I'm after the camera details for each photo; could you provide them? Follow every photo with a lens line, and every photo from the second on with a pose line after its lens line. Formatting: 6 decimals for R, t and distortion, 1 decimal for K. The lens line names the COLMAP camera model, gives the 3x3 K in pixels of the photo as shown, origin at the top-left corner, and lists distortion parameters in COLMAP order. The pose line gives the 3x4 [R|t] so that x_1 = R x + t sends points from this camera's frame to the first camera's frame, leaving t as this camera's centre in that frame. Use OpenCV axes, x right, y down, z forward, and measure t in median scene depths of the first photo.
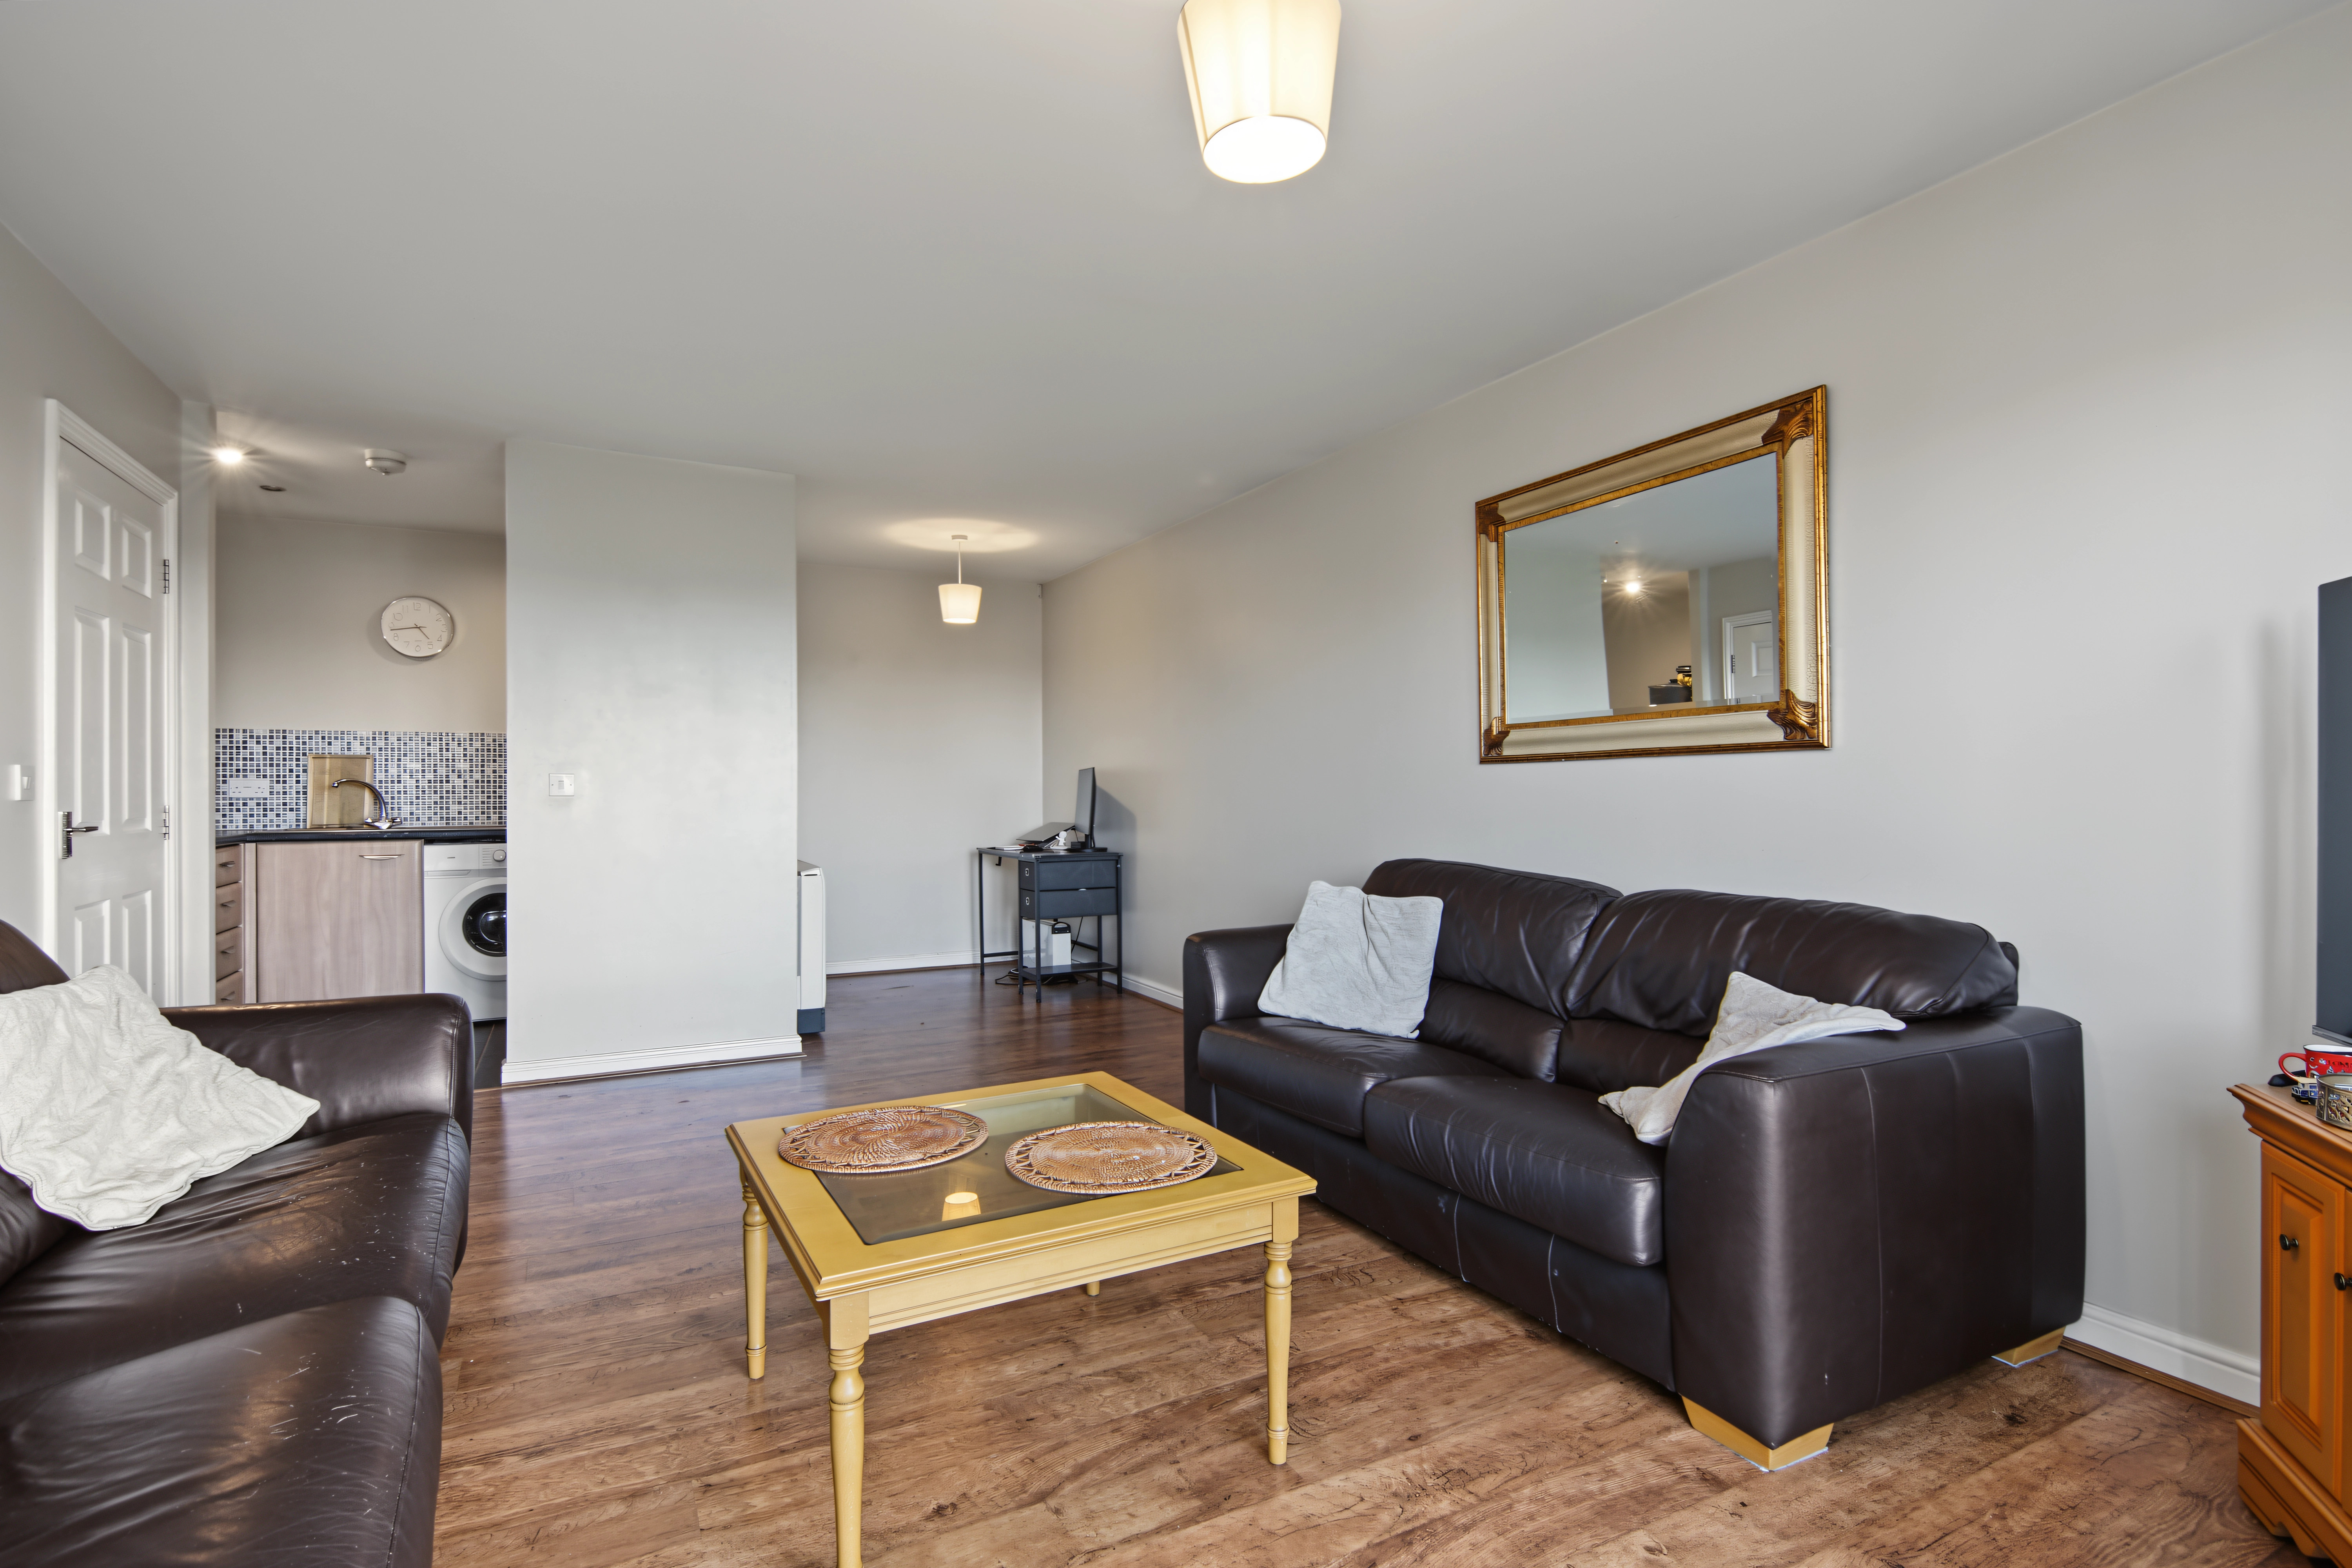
lens RADIAL K [[1134.1, 0, 1151.4], [0, 1134.1, 787.1], [0, 0, 1]] dist [0.025637, -0.014187]
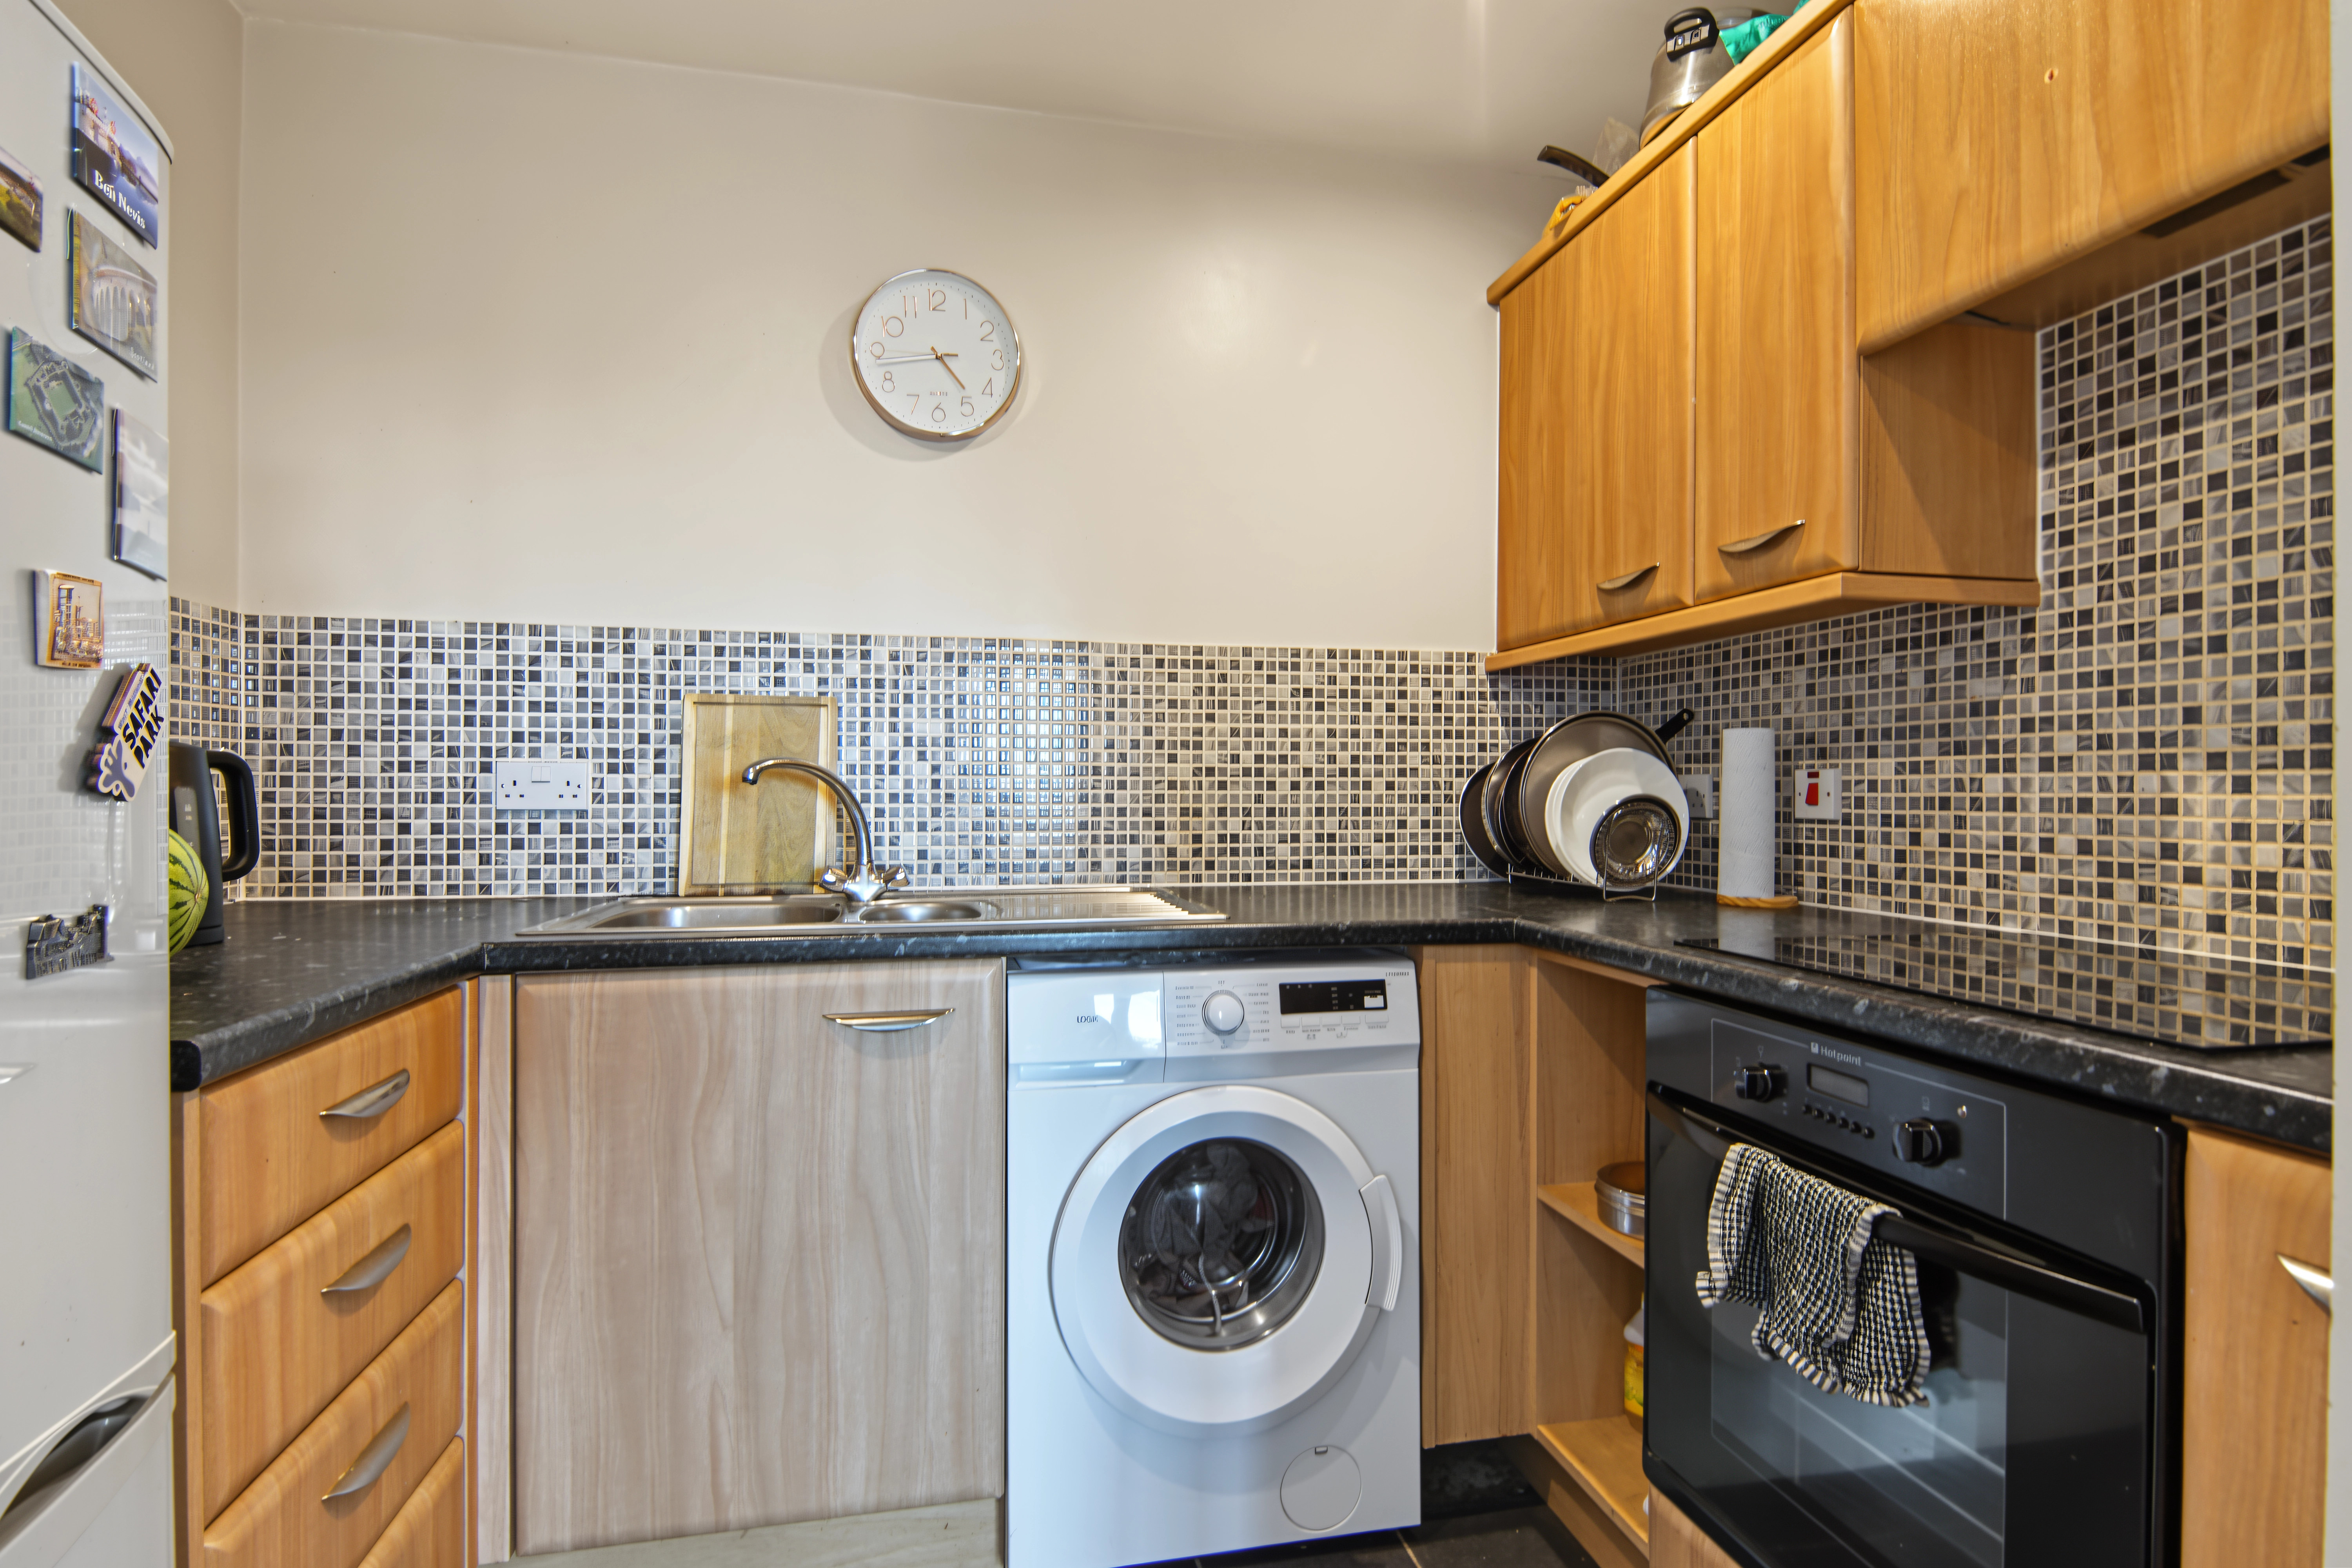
lens RADIAL K [[1134.1, 0, 1169.0], [0, 1134.1, 796.6], [0, 0, 1]] dist [0.025637, -0.014187]
pose [[0.968174, 0.004857, -0.250229, -0.655422], [-0.004470, 0.999988, 0.002116, 0.004157], [0.250236, -0.000931, 0.968184, 0.909015]]
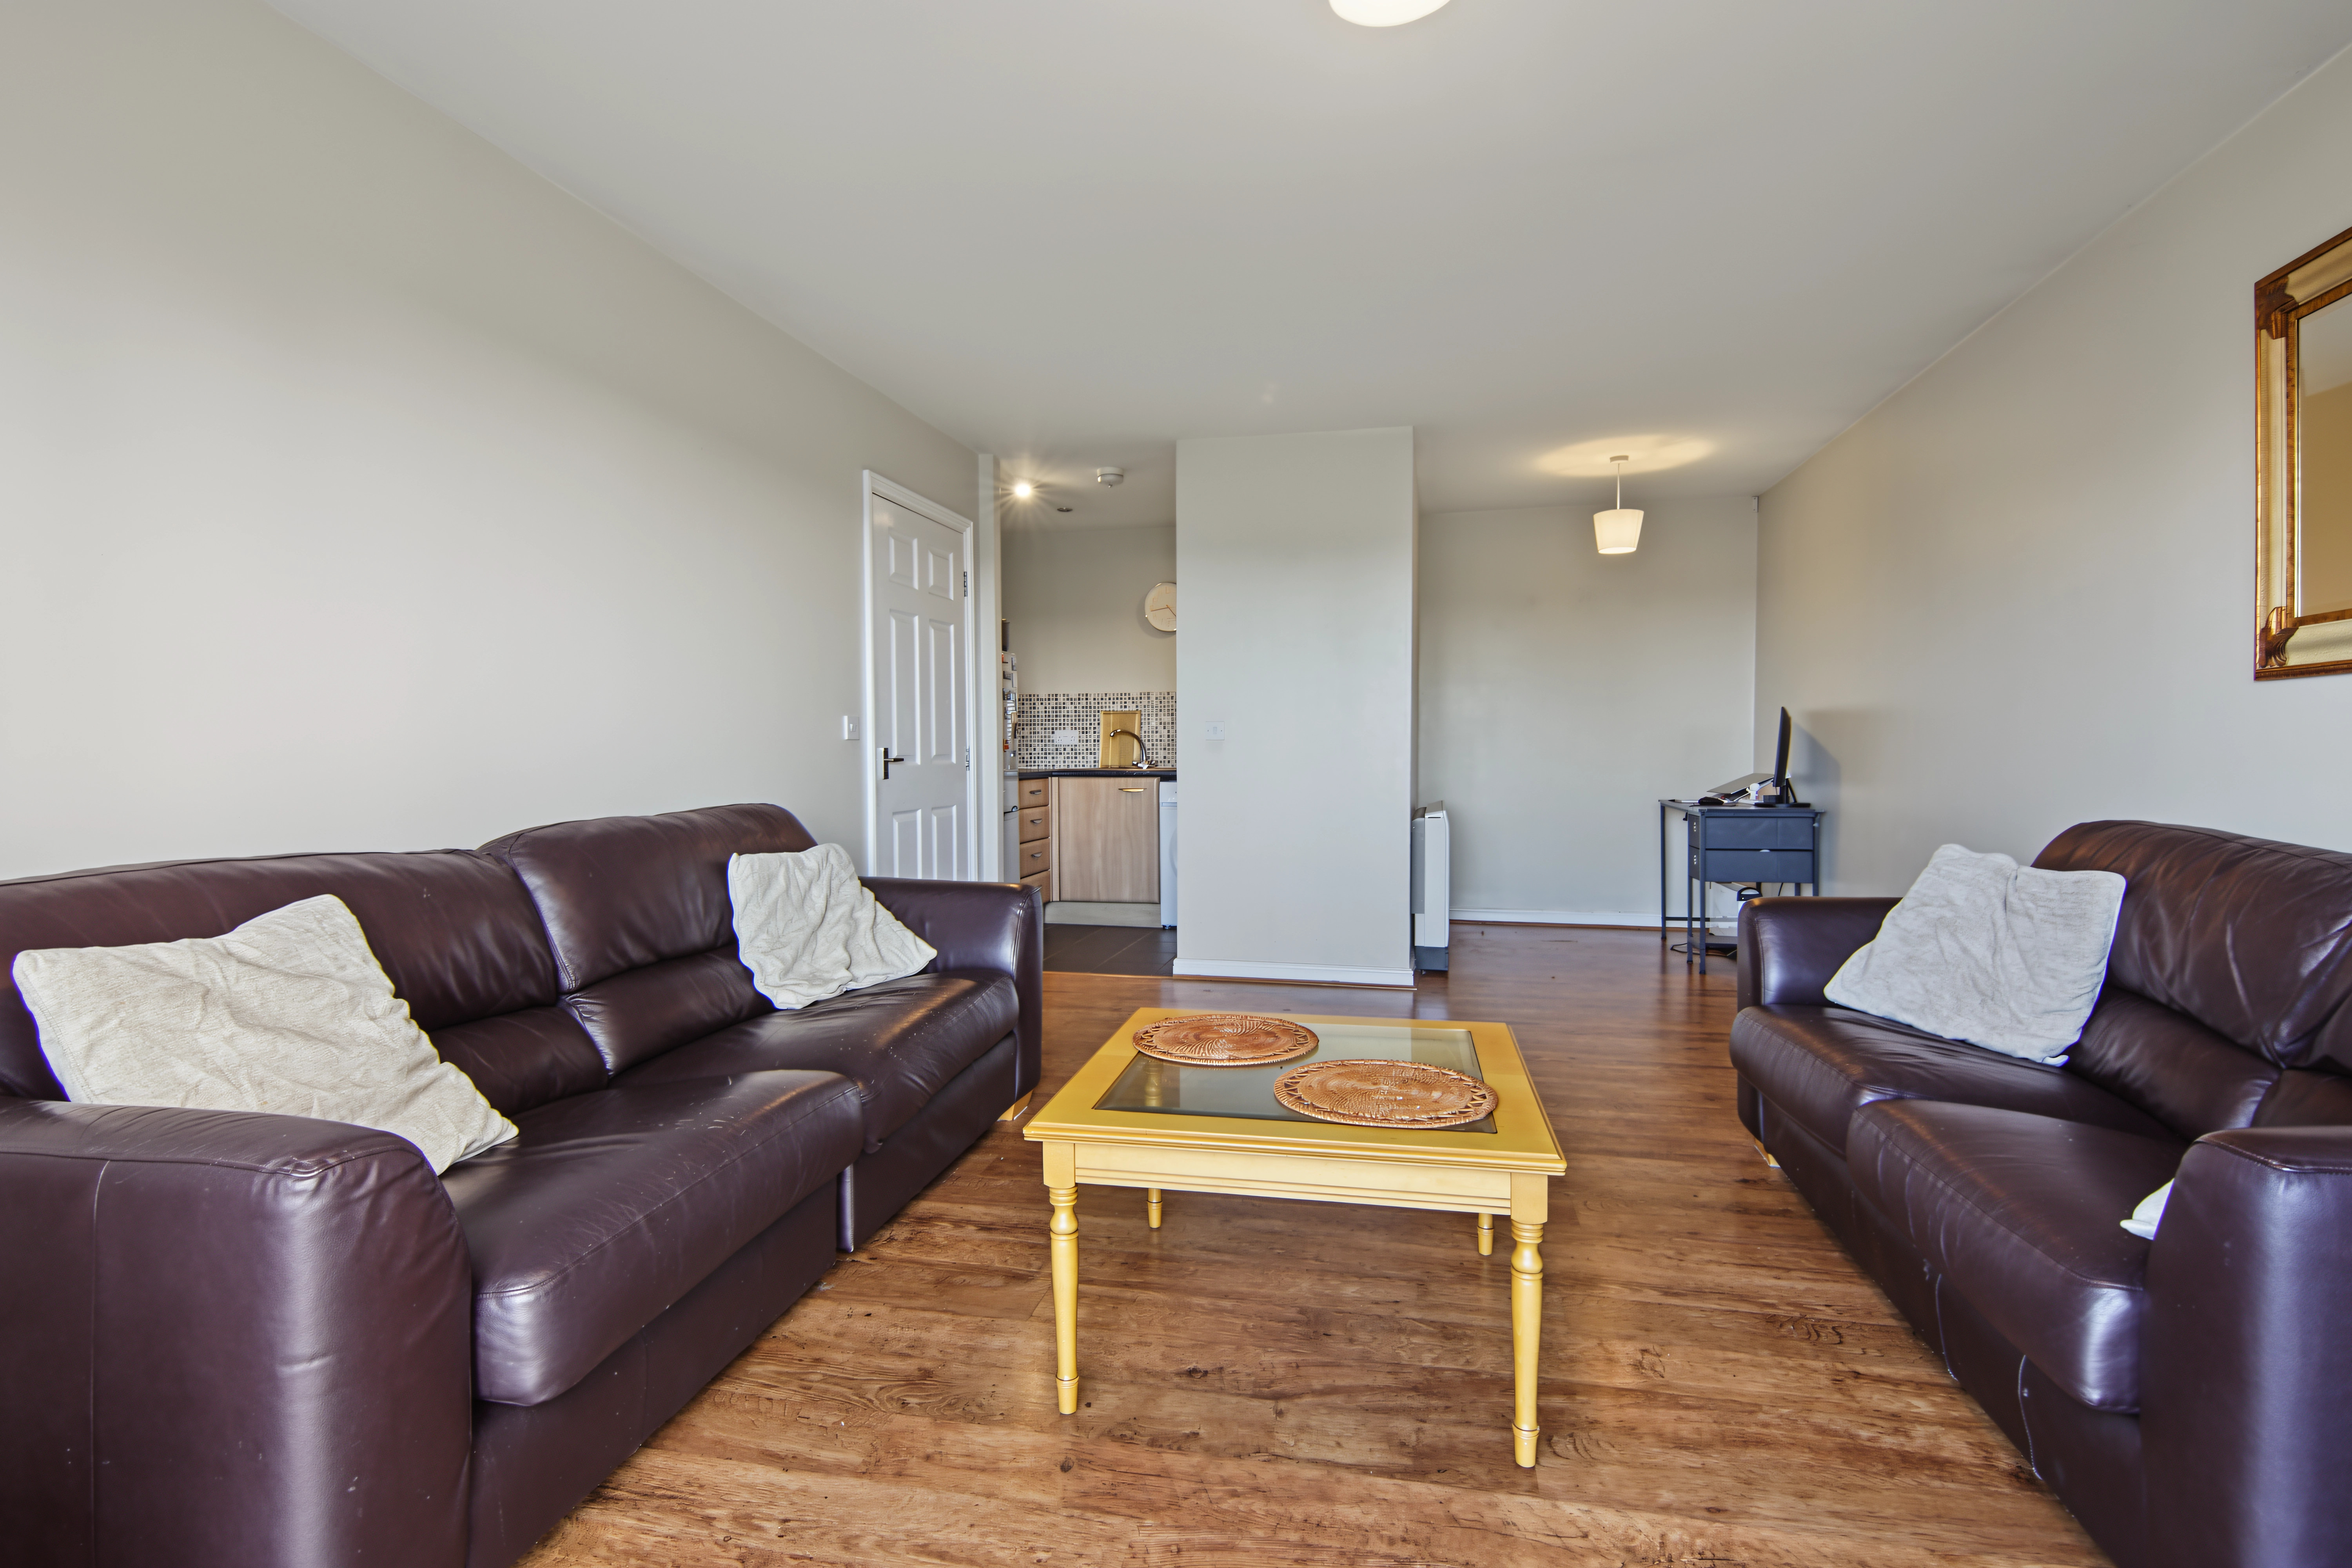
lens RADIAL K [[1134.1, 0, 1159.6], [0, 1134.1, 788.8], [0, 0, 1]] dist [0.025637, -0.014187]
pose [[0.767459, 0.023228, -0.640677, 0.195193], [0.002510, 0.999227, 0.039233, 0.012228], [0.641093, -0.031718, 0.766808, 0.064323]]
